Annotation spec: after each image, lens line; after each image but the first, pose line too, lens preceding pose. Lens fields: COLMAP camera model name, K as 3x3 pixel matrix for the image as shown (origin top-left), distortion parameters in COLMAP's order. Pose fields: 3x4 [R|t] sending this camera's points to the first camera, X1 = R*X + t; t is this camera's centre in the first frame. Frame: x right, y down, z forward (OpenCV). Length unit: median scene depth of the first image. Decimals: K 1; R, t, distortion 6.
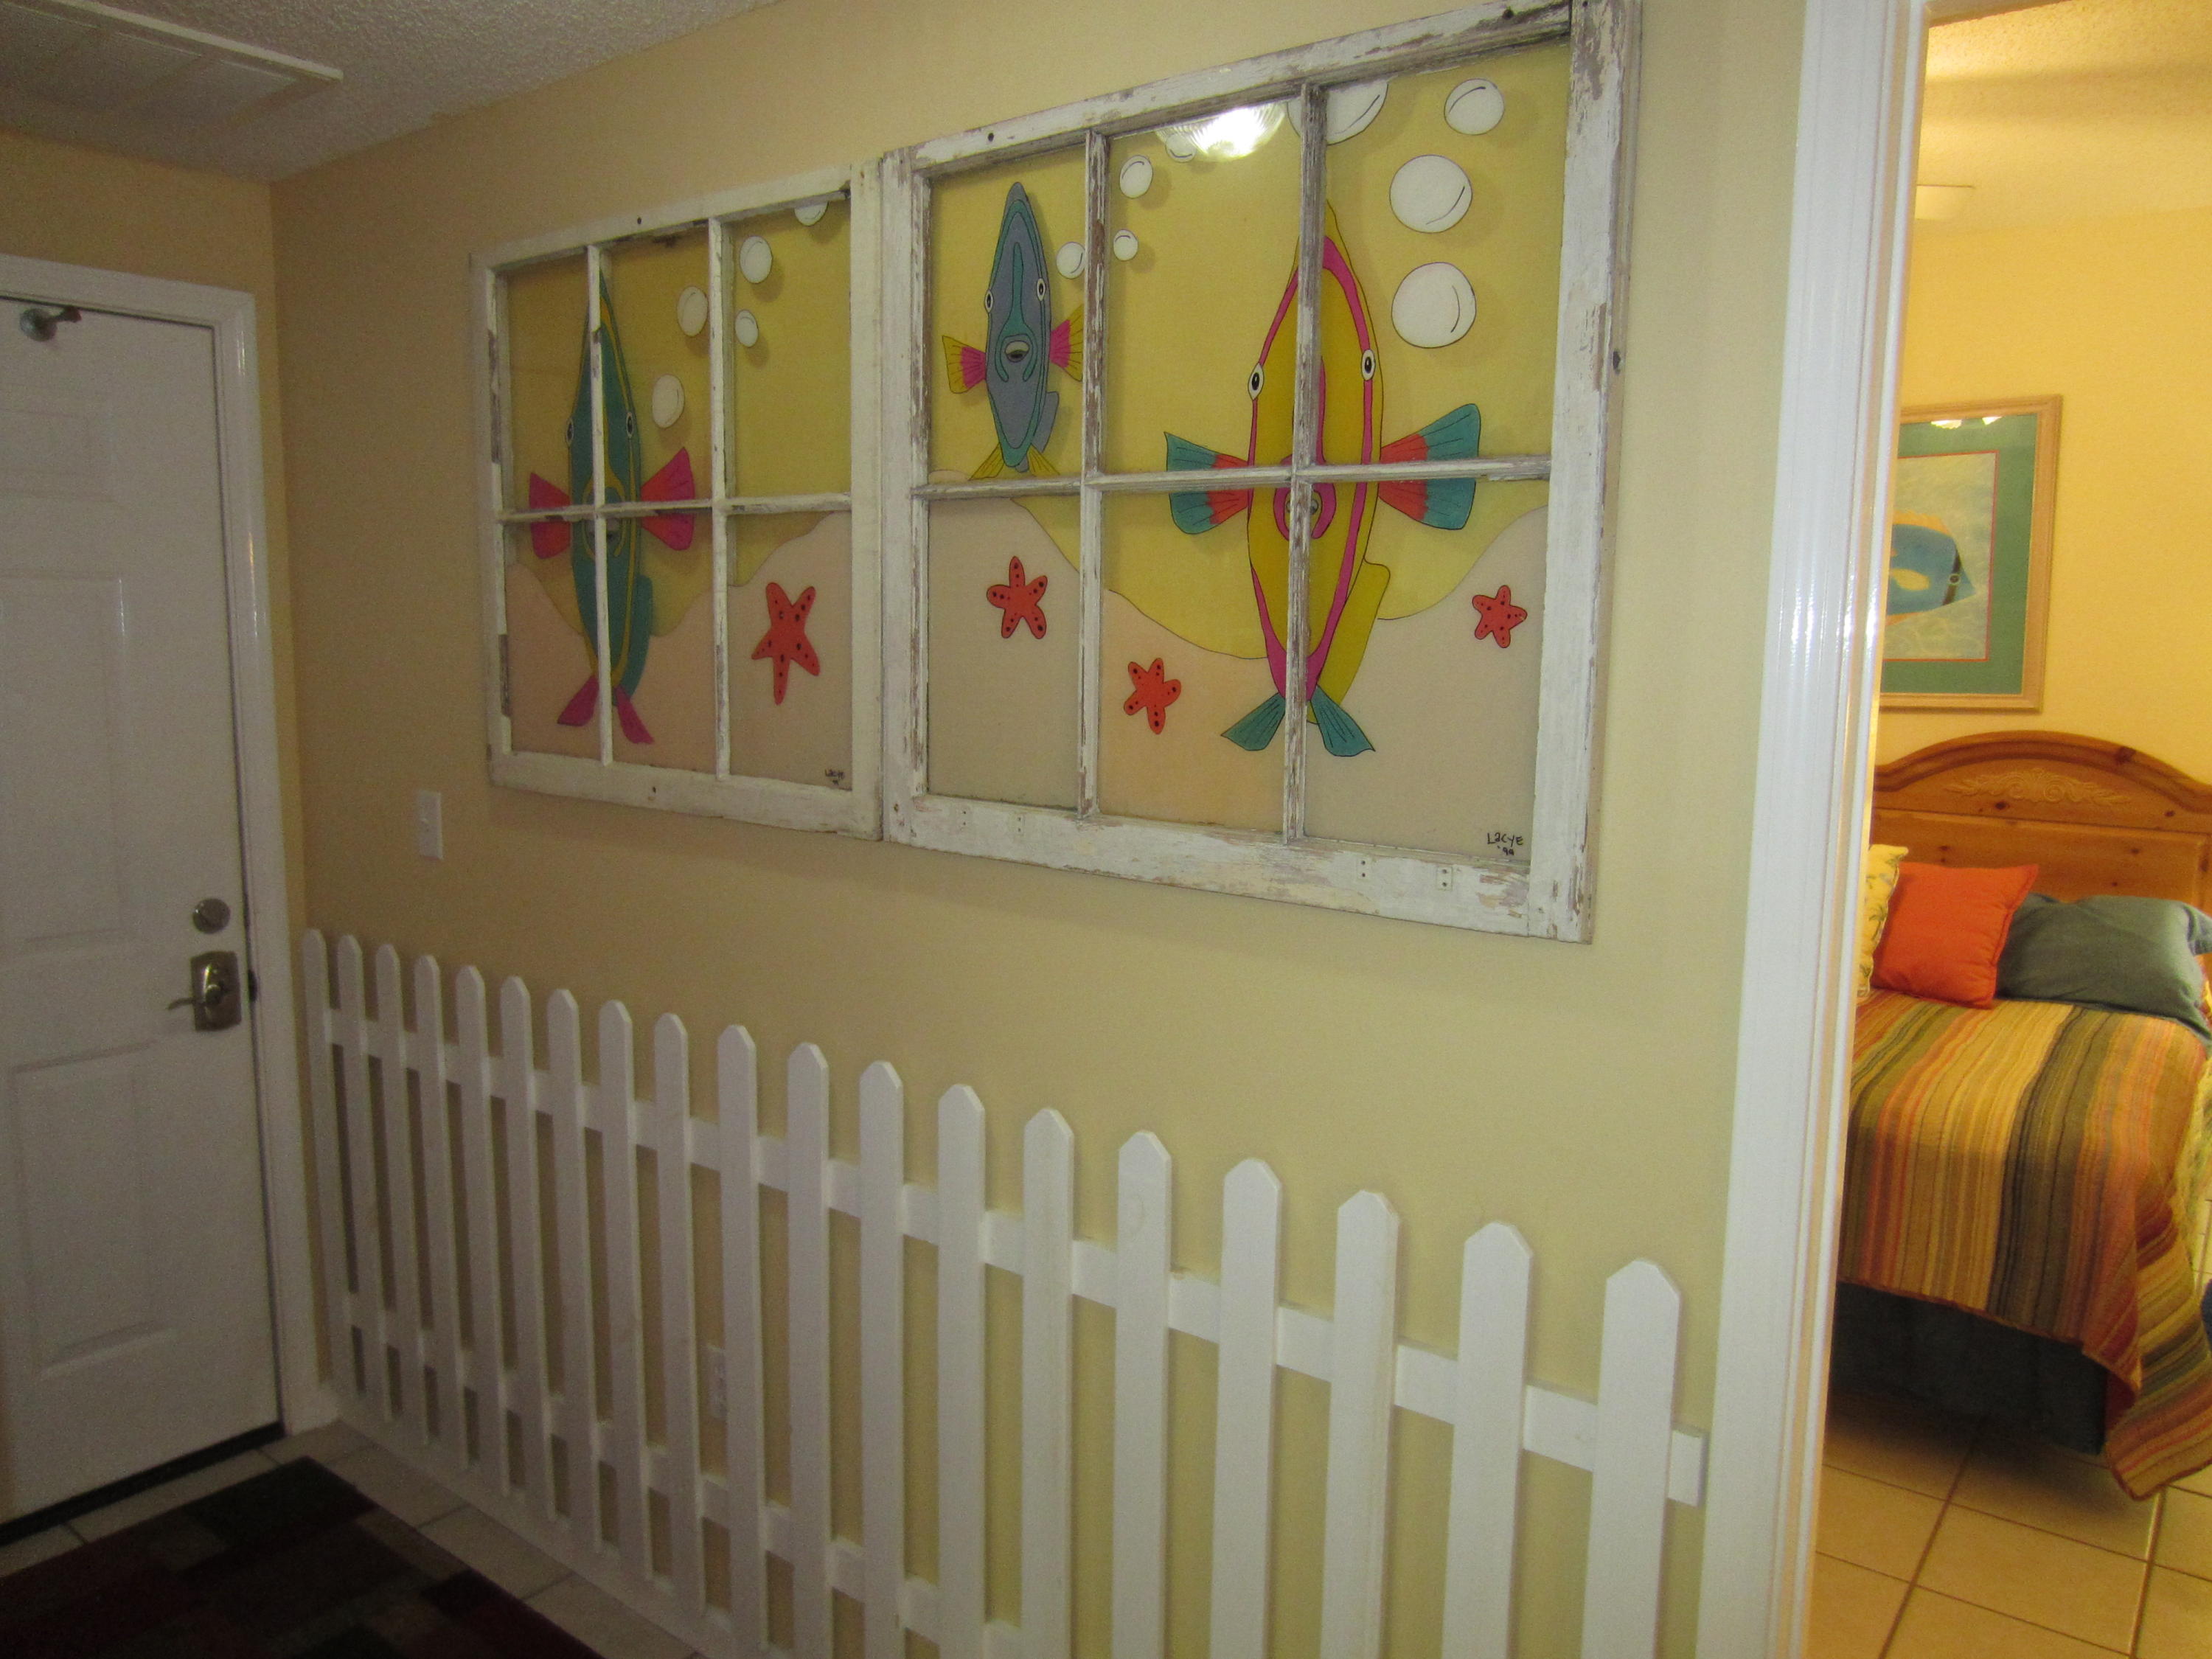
lens RADIAL K [[1572.6, 0, 1116.3], [0, 1572.6, 839.0], [0, 0, 1]] dist [-0.011059, 0.005616]
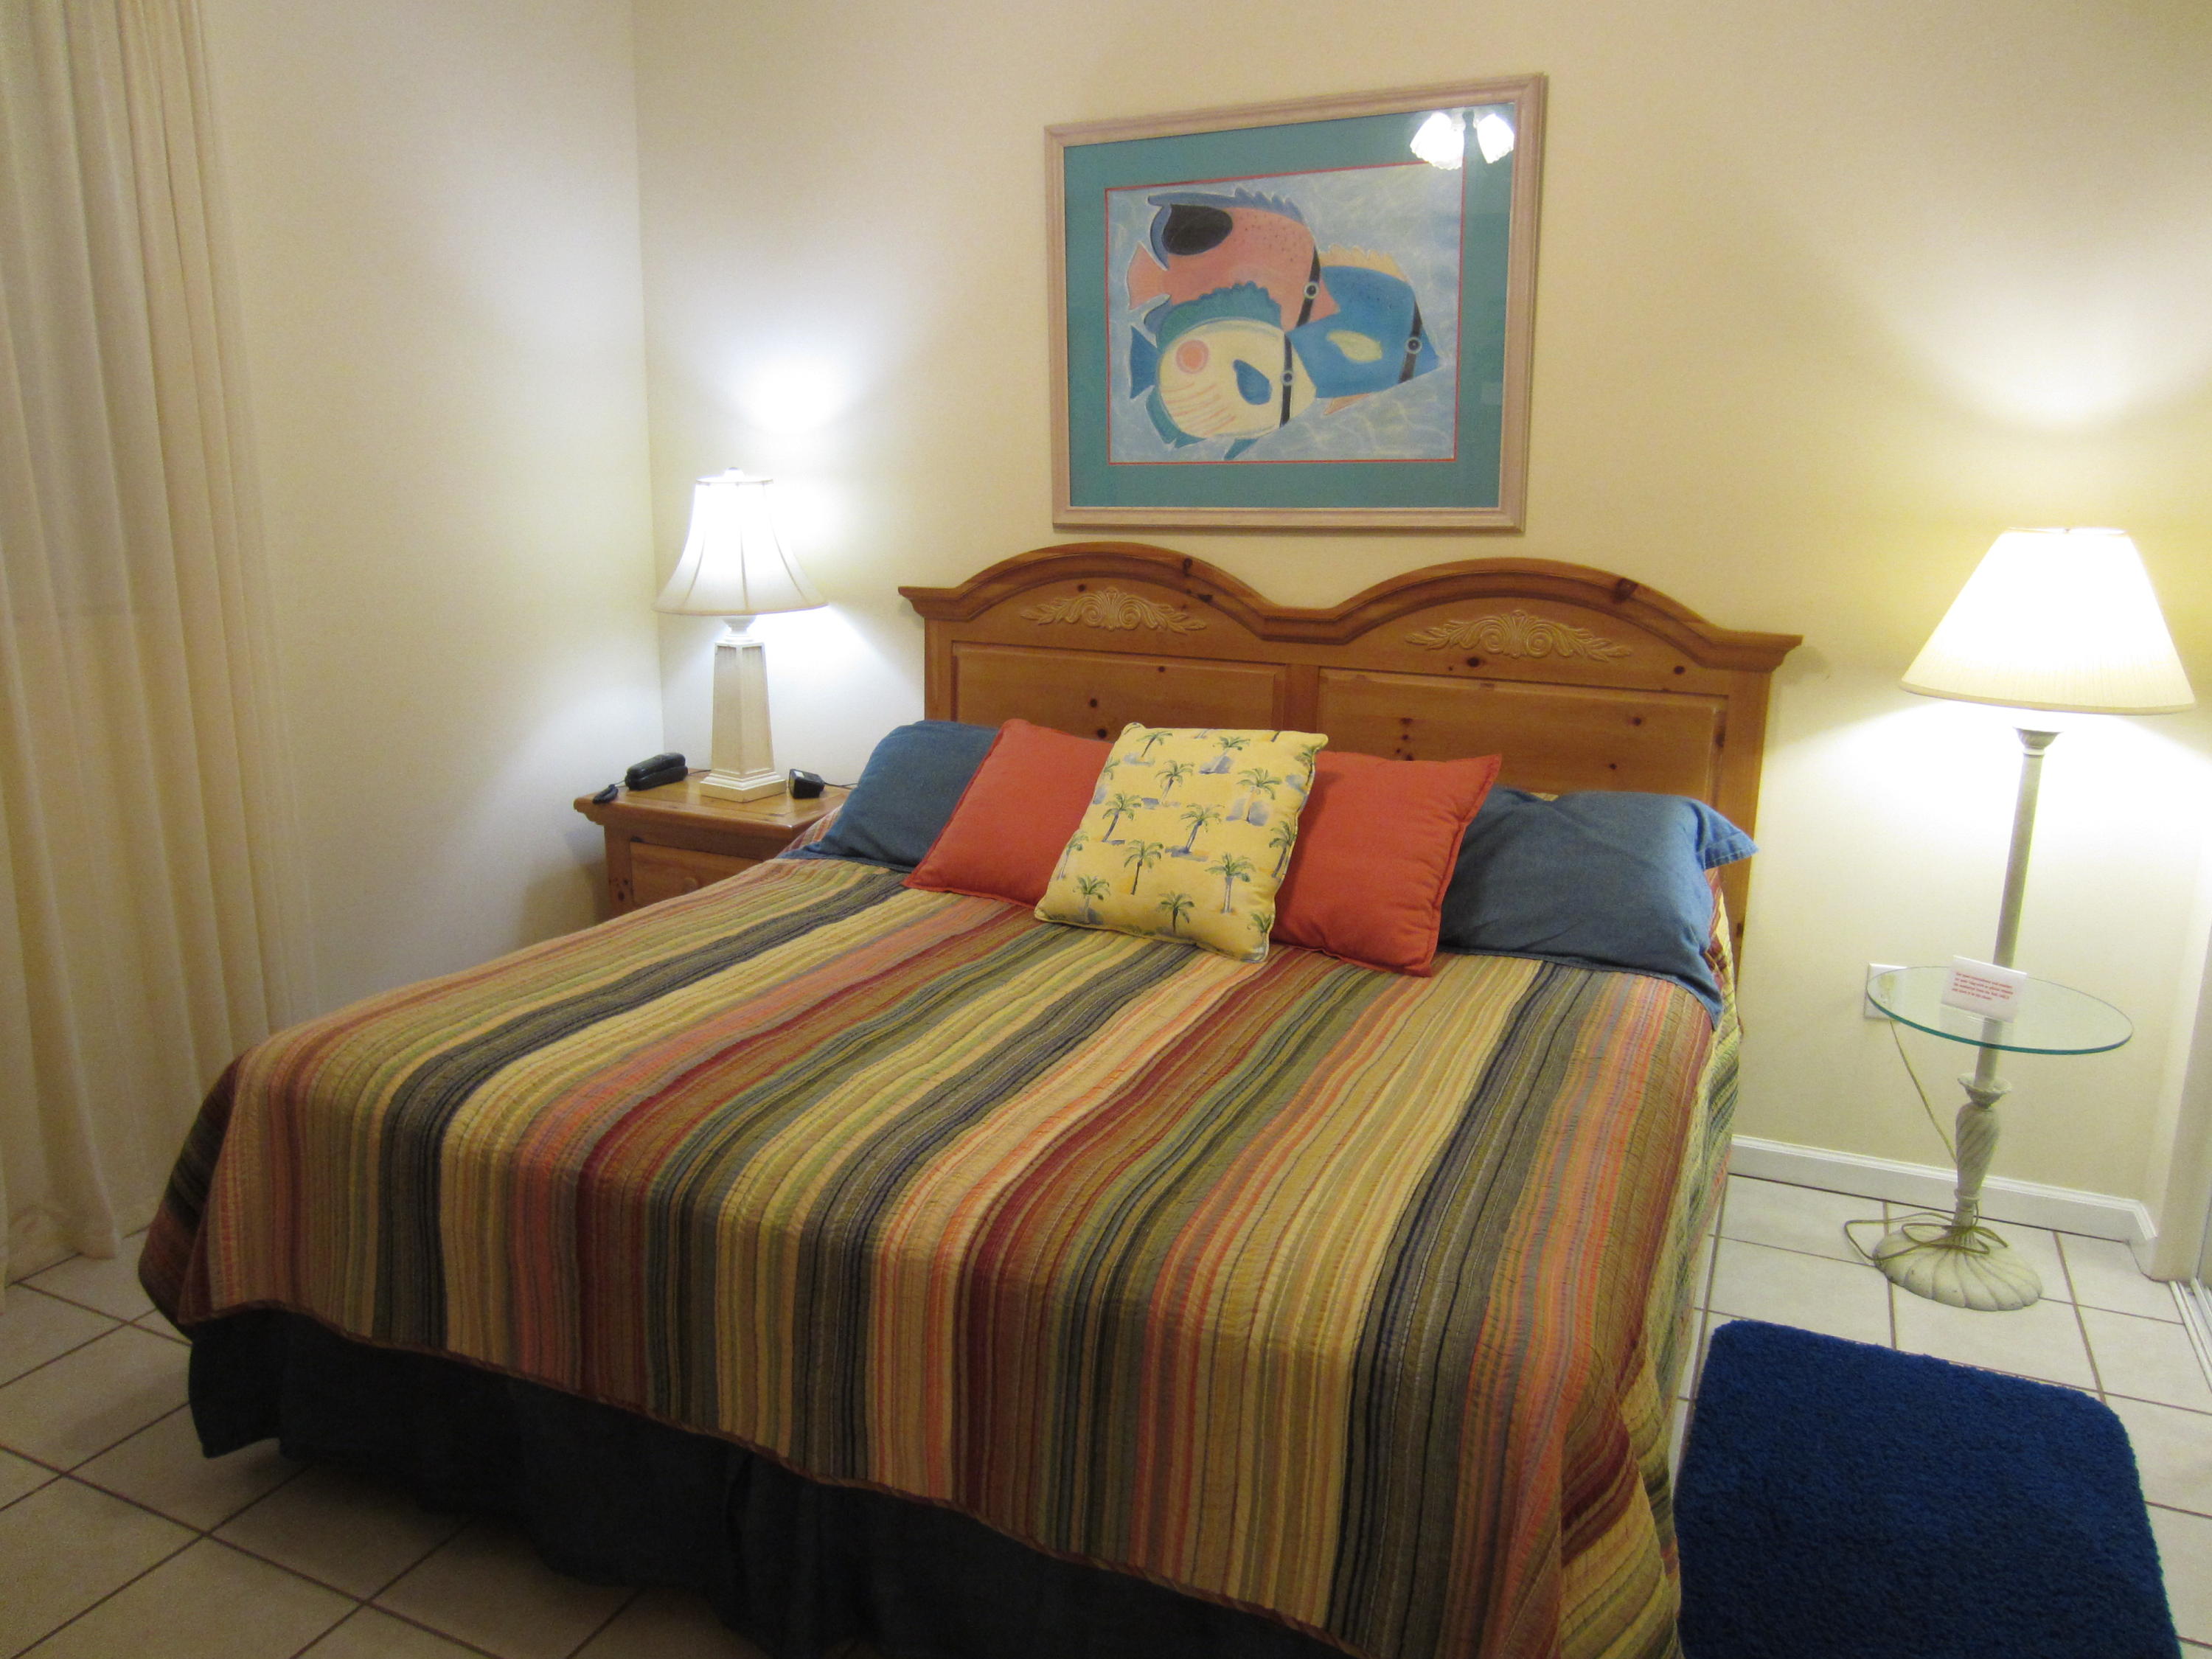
lens RADIAL K [[1572.6, 0, 1092.8], [0, 1572.6, 823.7], [0, 0, 1]] dist [-0.011059, 0.005616]
pose [[0.977031, -0.049134, 0.207355, 0.276905], [0.029036, 0.994675, 0.098882, -0.028221], [-0.211109, -0.090591, 0.973256, 0.374024]]
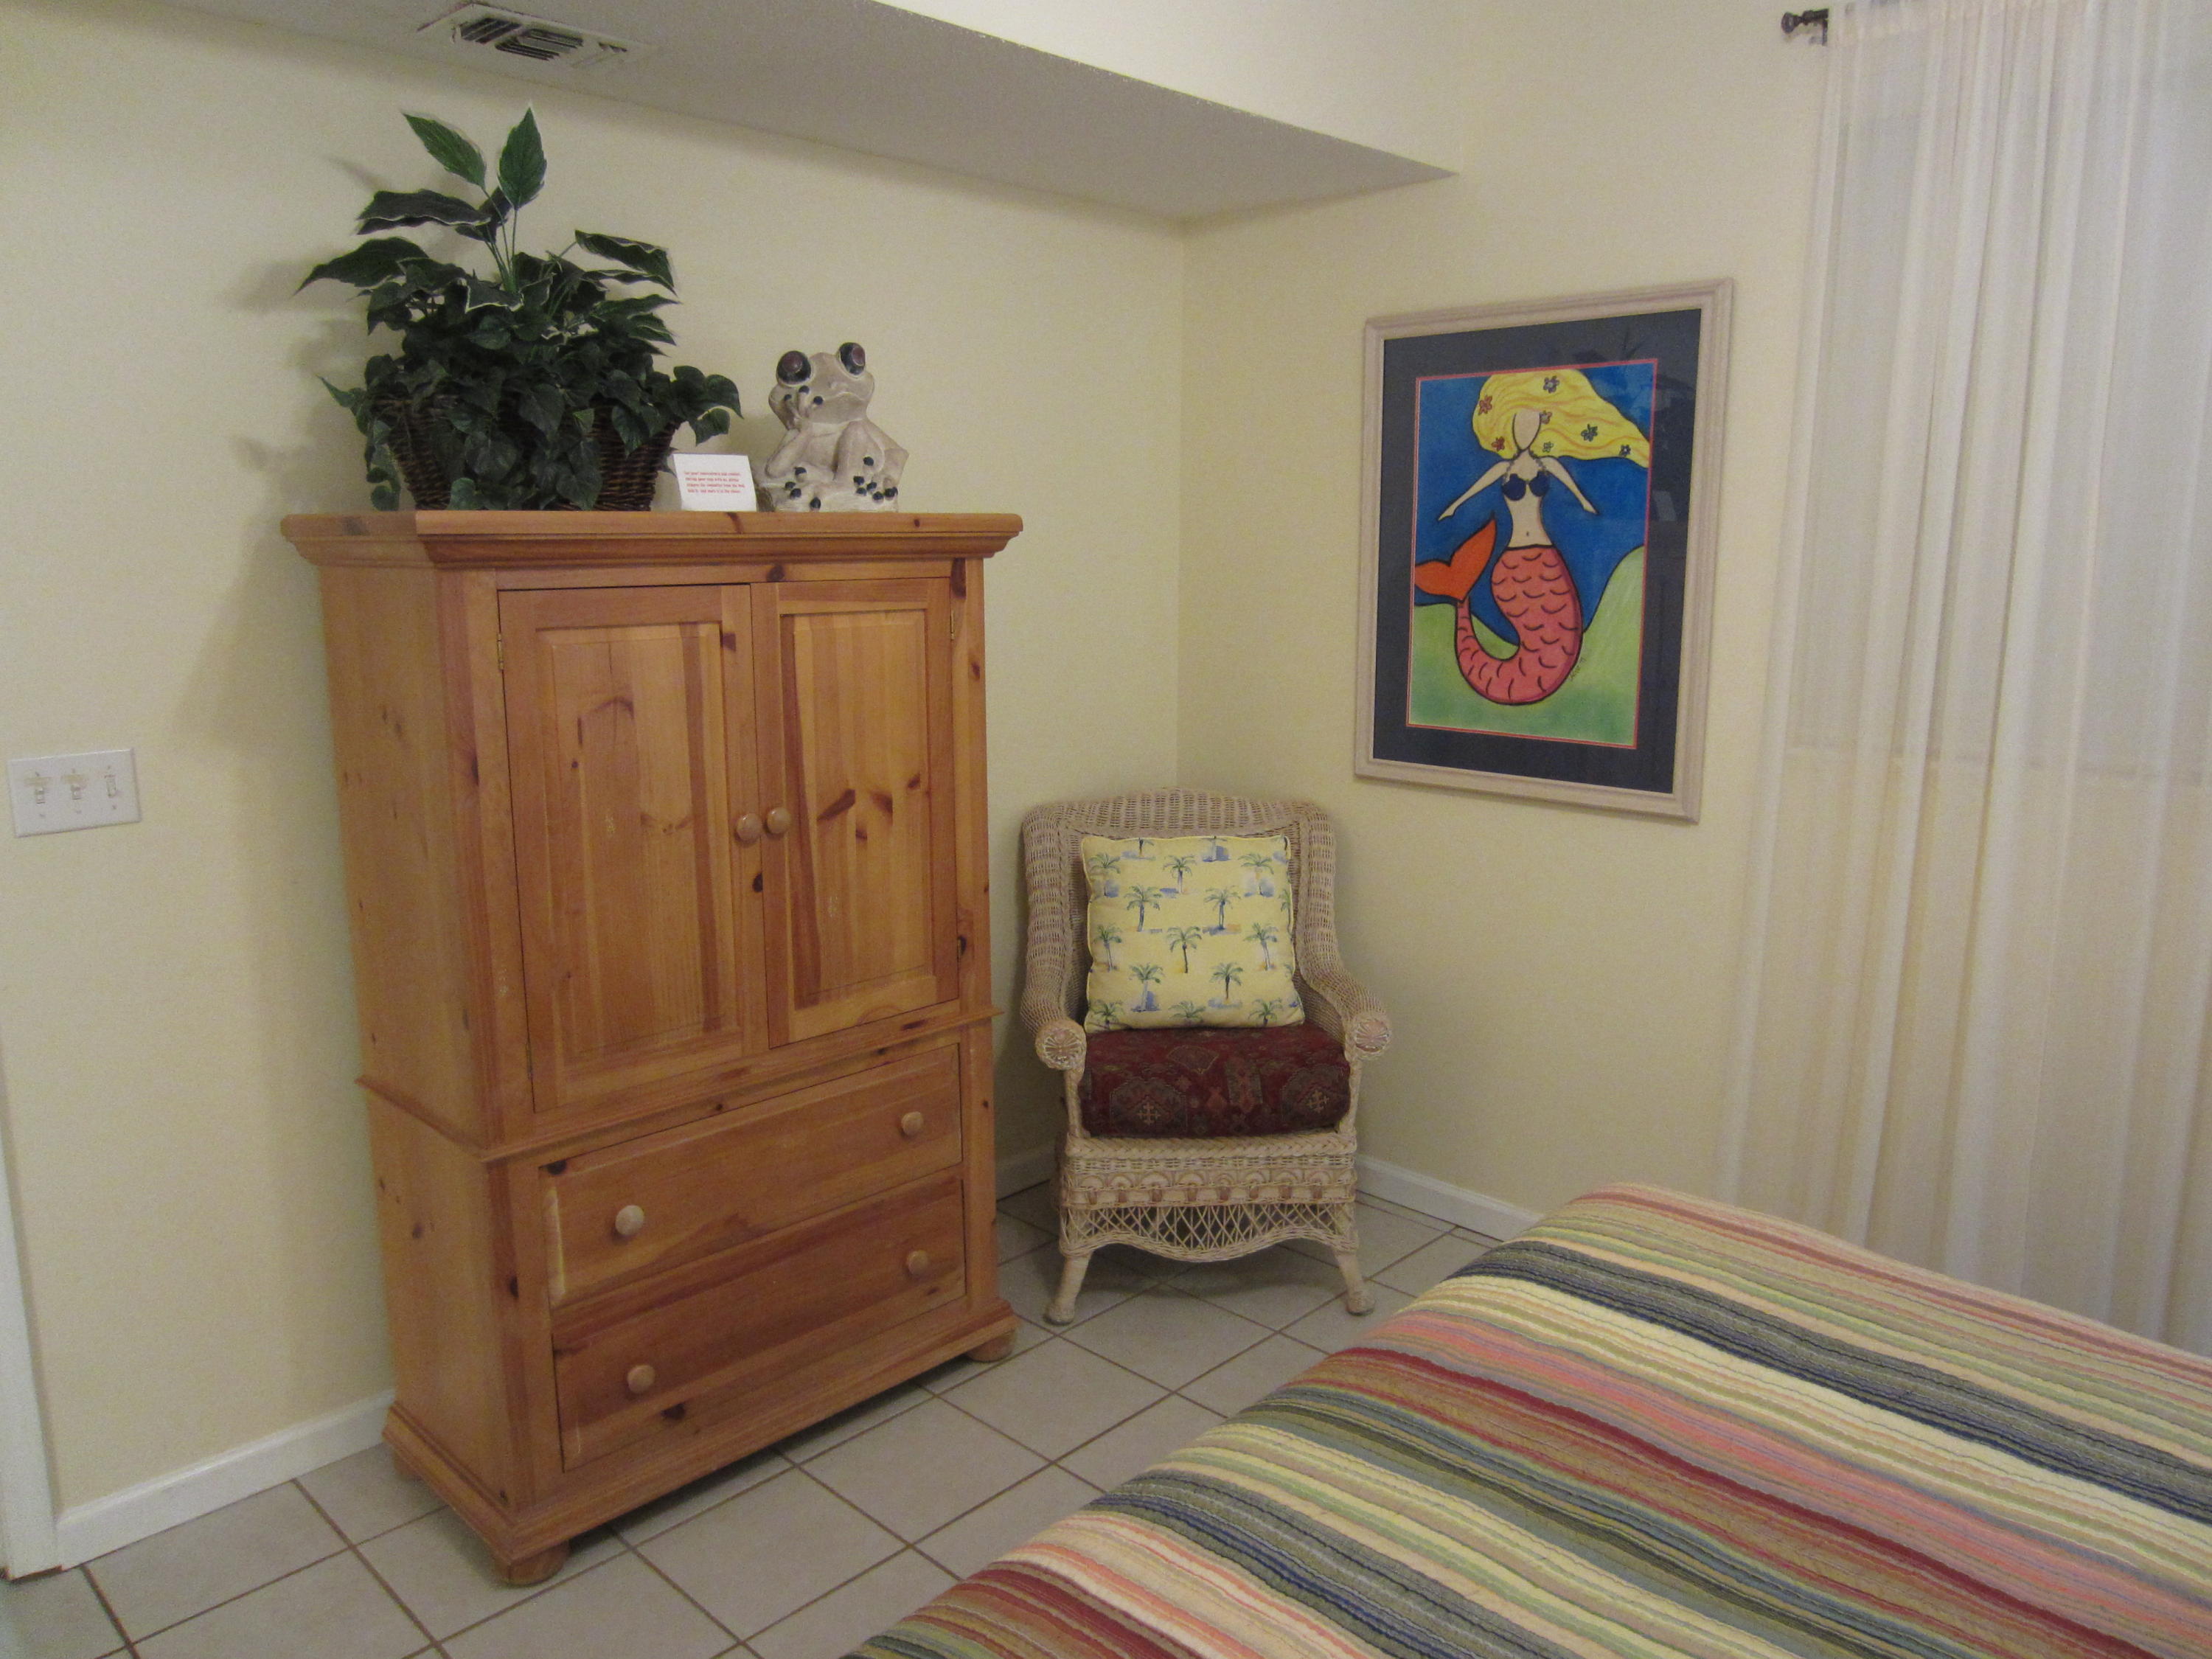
lens RADIAL K [[1572.6, 0, 1101.2], [0, 1572.6, 832.4], [0, 0, 1]] dist [-0.011059, 0.005616]
pose [[-0.124236, 0.158438, -0.979522, 0.659414], [-0.135671, 0.975186, 0.174945, -0.098572], [0.982934, 0.154627, -0.099658, 0.847757]]
